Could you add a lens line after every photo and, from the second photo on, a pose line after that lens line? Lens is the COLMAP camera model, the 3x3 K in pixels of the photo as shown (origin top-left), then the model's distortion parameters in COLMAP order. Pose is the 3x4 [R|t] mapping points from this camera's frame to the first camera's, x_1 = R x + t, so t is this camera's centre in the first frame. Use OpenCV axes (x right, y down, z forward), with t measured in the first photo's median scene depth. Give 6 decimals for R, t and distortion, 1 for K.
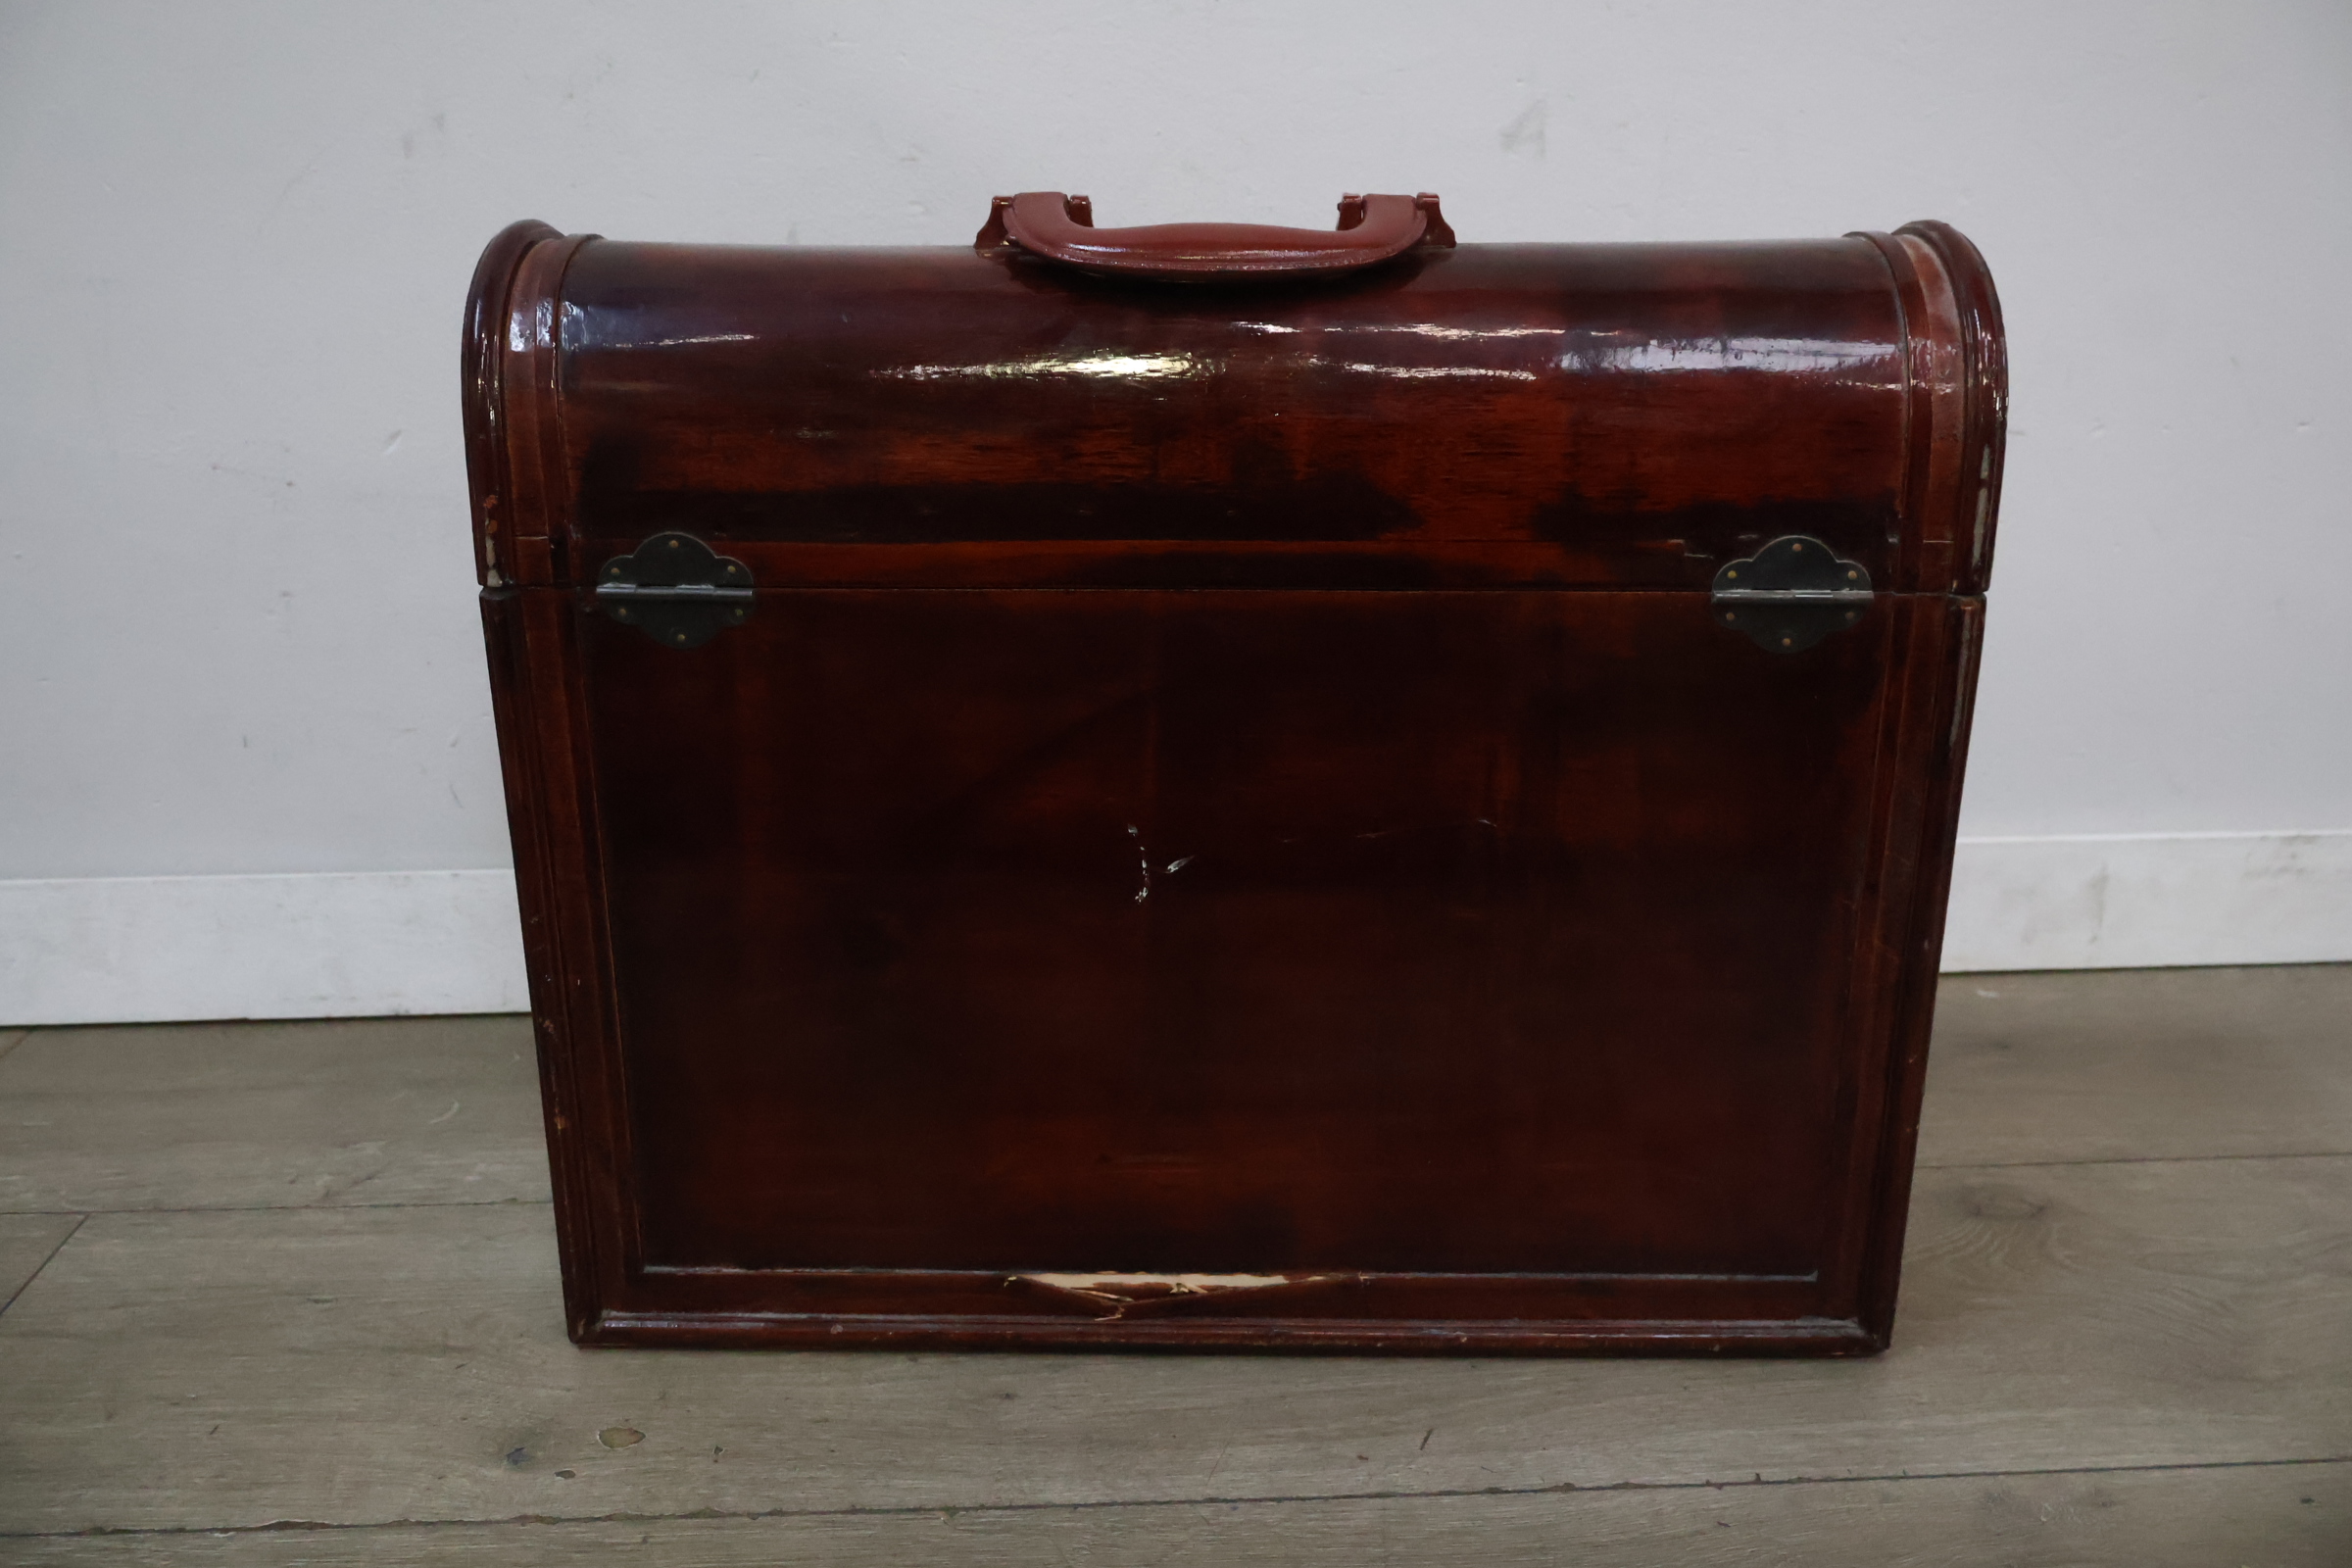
lens RADIAL K [[2095.1, 0, 1159.5], [0, 2095.1, 777.5], [0, 0, 1]] dist [0.012100, -0.000703]
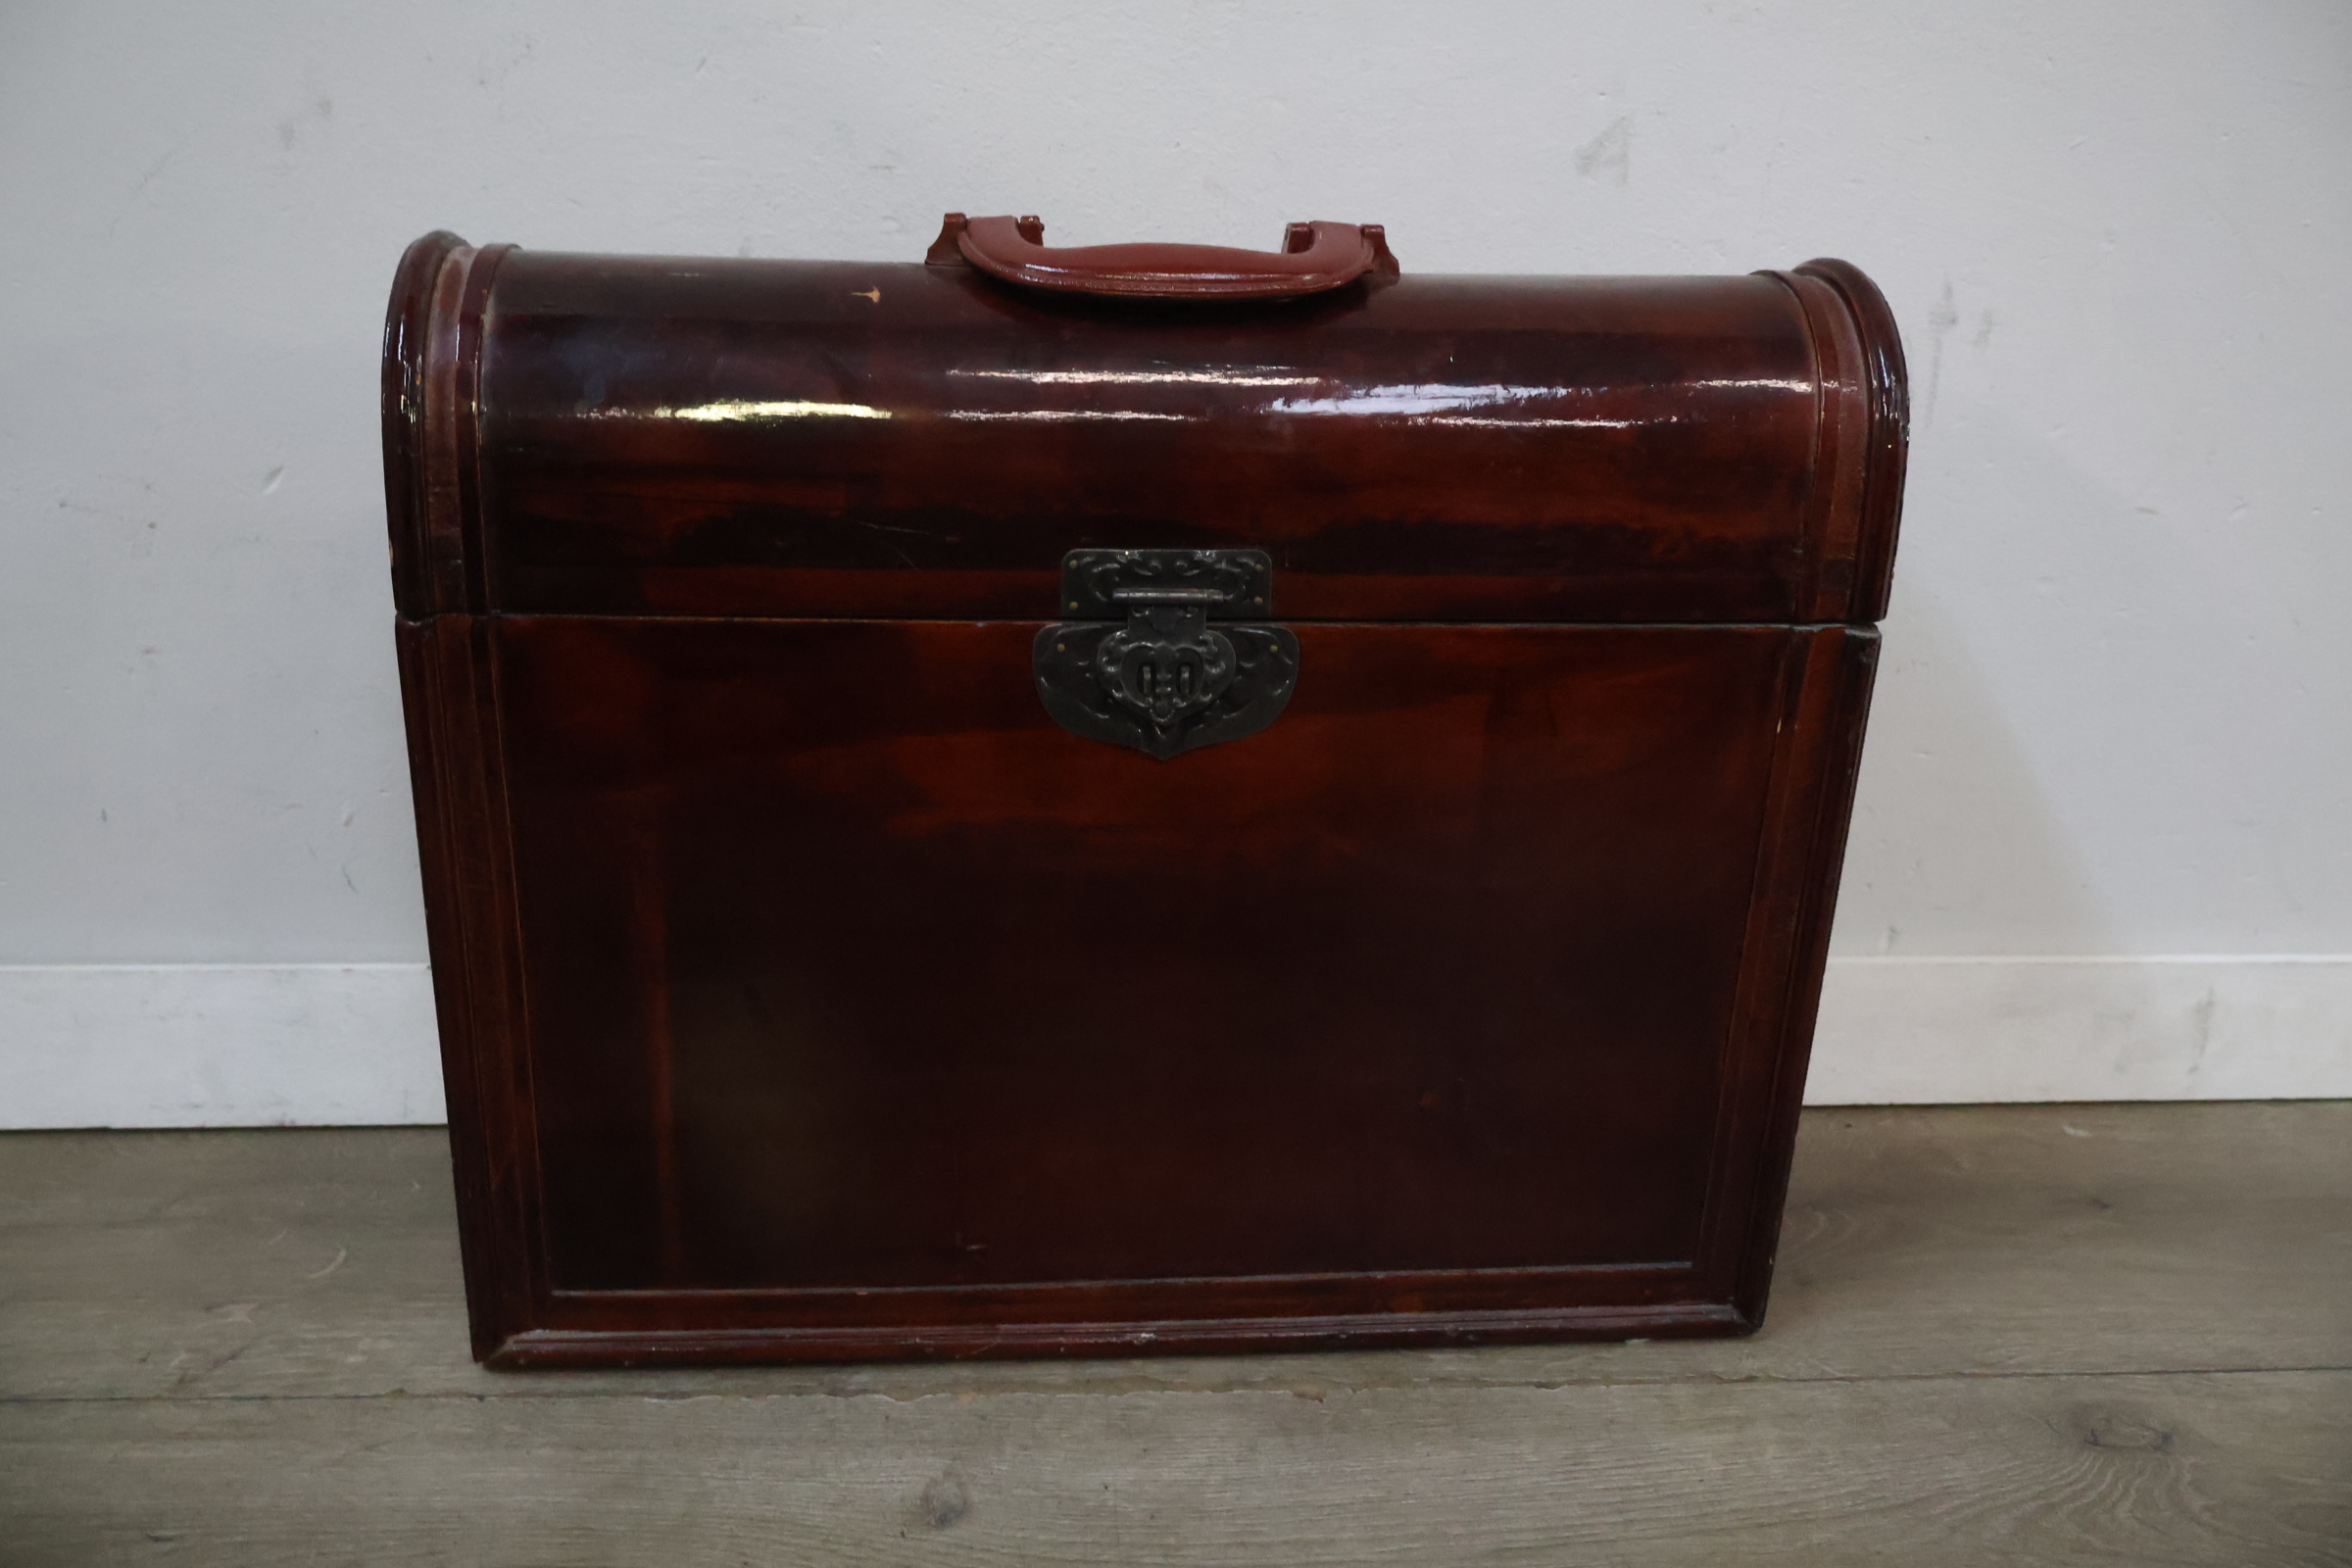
lens RADIAL K [[2095.1, 0, 1158.2], [0, 2095.1, 783.6], [0, 0, 1]] dist [0.012100, -0.000703]
pose [[0.999567, 0.022551, 0.018907, -0.020222], [-0.023433, 0.998581, 0.047828, -0.096399], [-0.017801, -0.048250, 0.998677, 0.149617]]
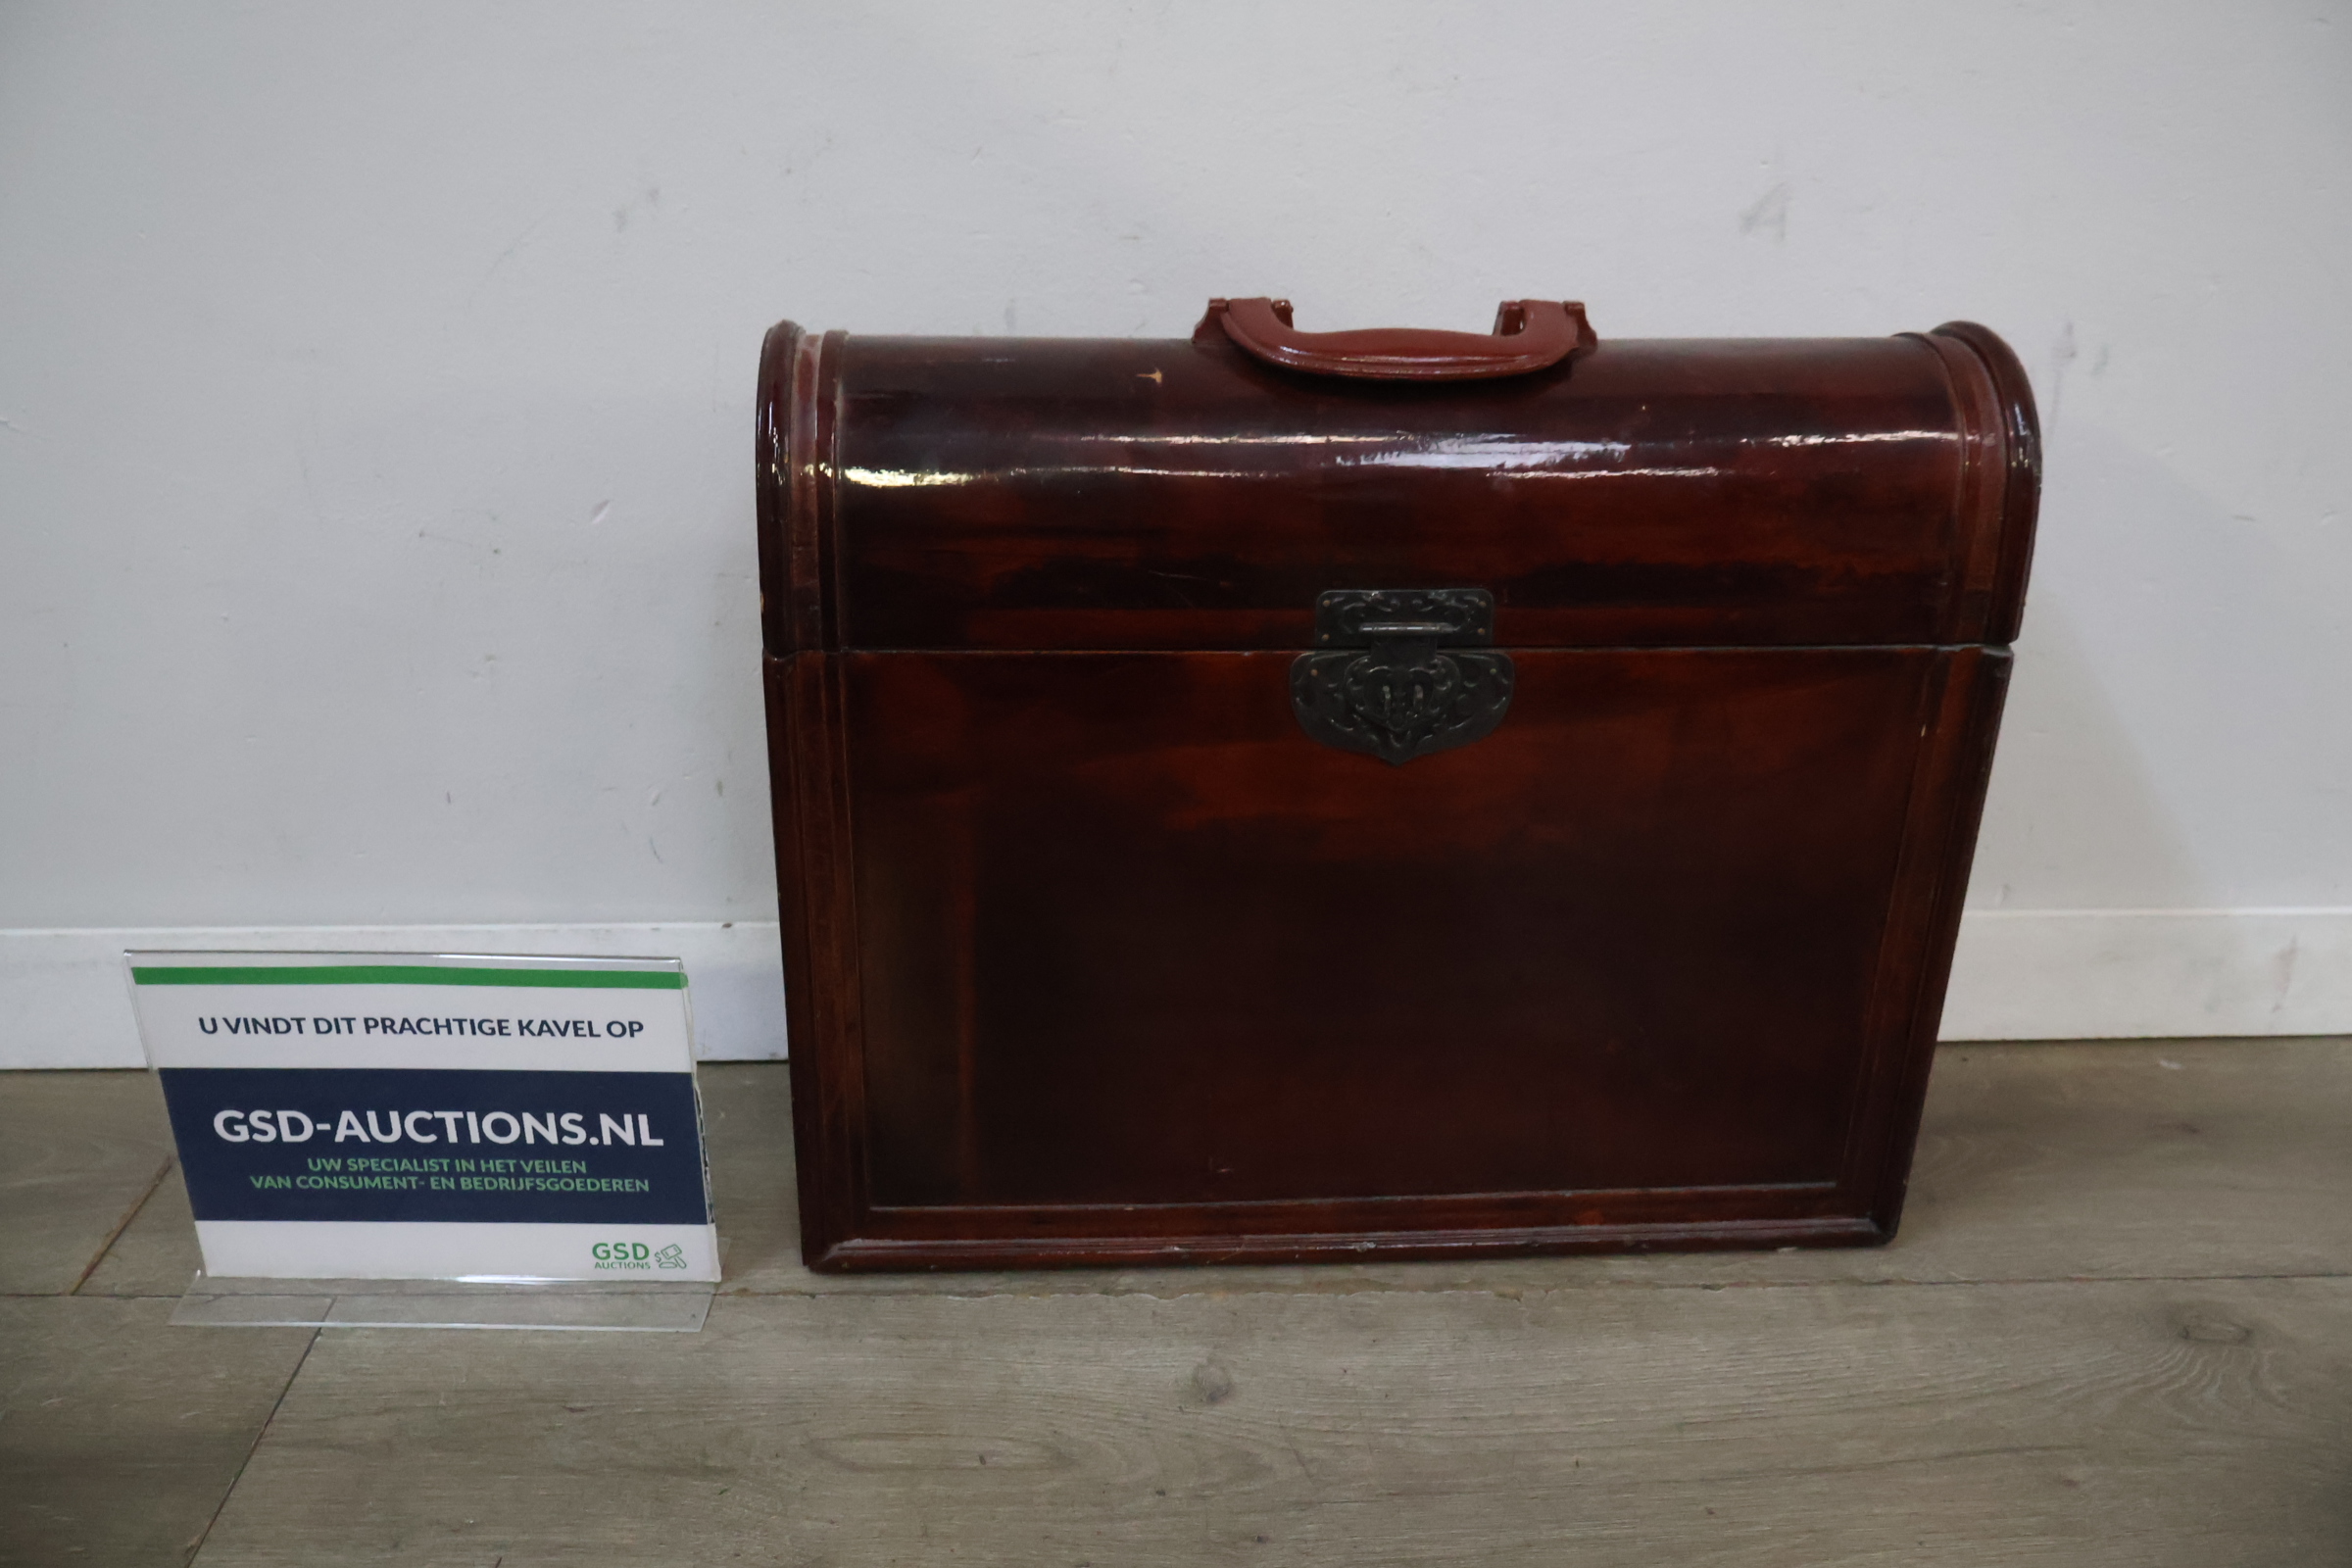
lens RADIAL K [[2095.1, 0, 1164.4], [0, 2095.1, 780.3], [0, 0, 1]] dist [0.012100, -0.000703]
pose [[0.999822, 0.016427, -0.009290, -0.098721], [-0.015488, 0.995508, 0.093397, -0.146273], [0.010782, -0.093237, 0.995586, 0.007250]]
